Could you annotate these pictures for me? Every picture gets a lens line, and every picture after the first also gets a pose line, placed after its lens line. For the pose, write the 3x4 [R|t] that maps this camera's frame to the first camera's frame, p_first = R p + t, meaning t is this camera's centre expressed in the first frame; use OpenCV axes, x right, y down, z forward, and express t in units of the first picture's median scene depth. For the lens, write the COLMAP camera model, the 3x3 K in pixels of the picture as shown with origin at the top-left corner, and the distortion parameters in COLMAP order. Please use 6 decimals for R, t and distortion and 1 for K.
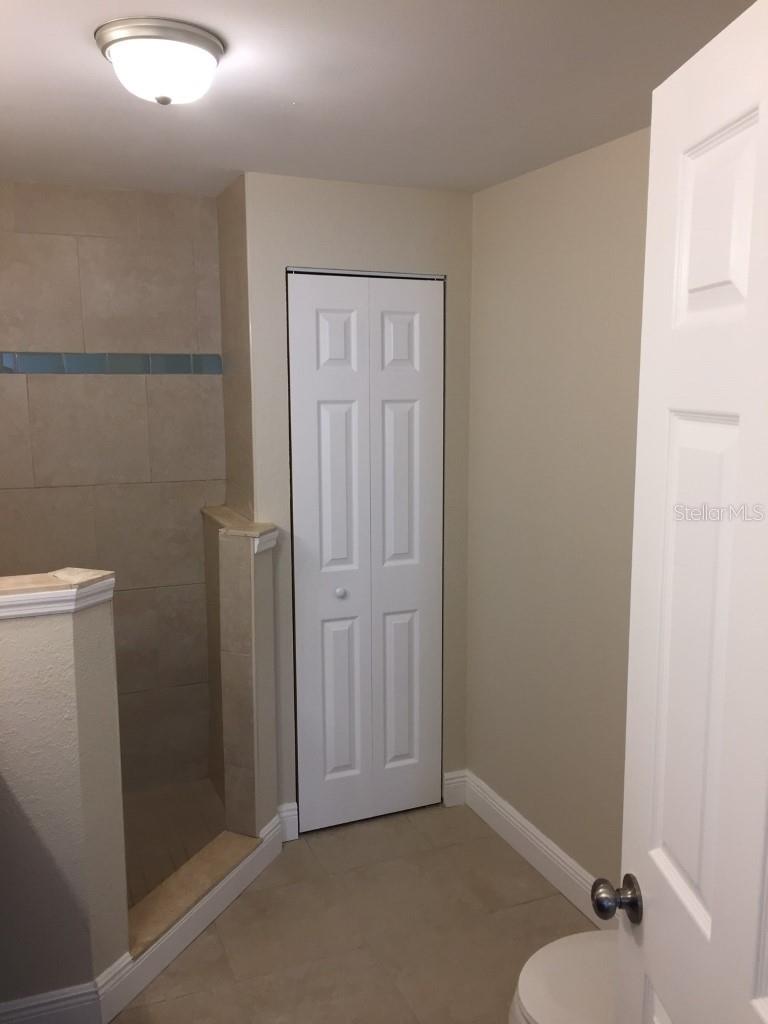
lens RADIAL K [[862.5, 0, 383.7], [0, 862.5, 517.4], [0, 0, 1]] dist [0.013008, -0.006485]
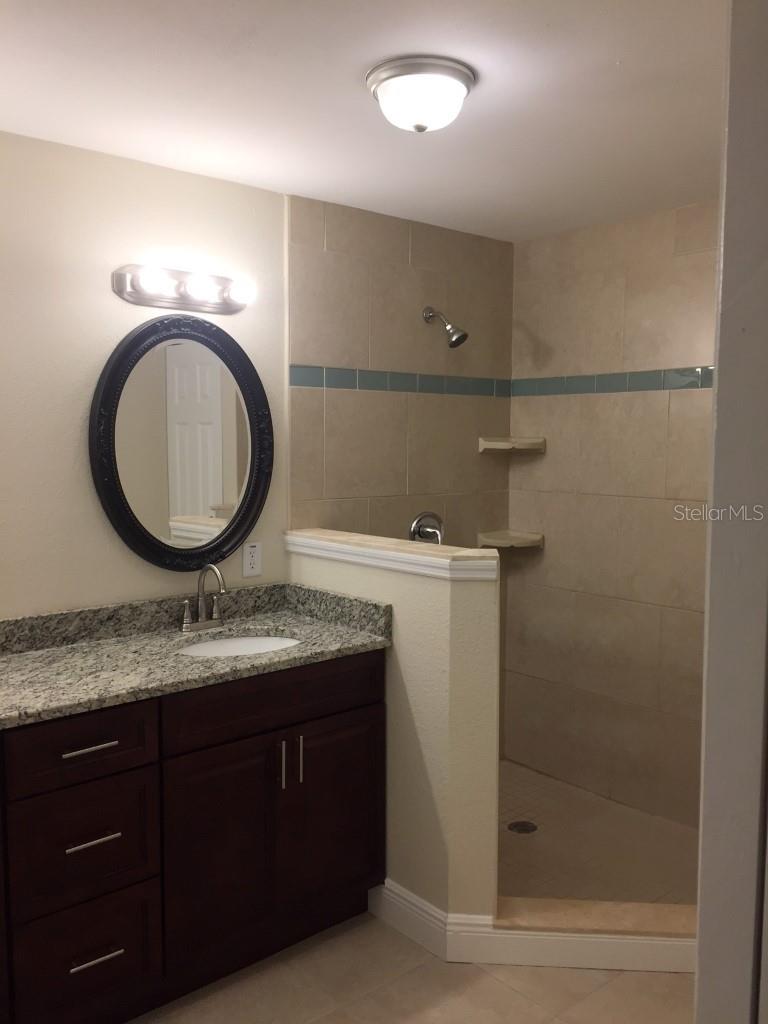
lens RADIAL K [[862.5, 0, 384.3], [0, 862.5, 506.6], [0, 0, 1]] dist [0.013008, -0.006485]
pose [[0.340076, 0.077454, -0.937203, 0.680764], [-0.144694, 0.989044, 0.029234, -0.009153], [0.929200, 0.125666, 0.347557, 0.490212]]
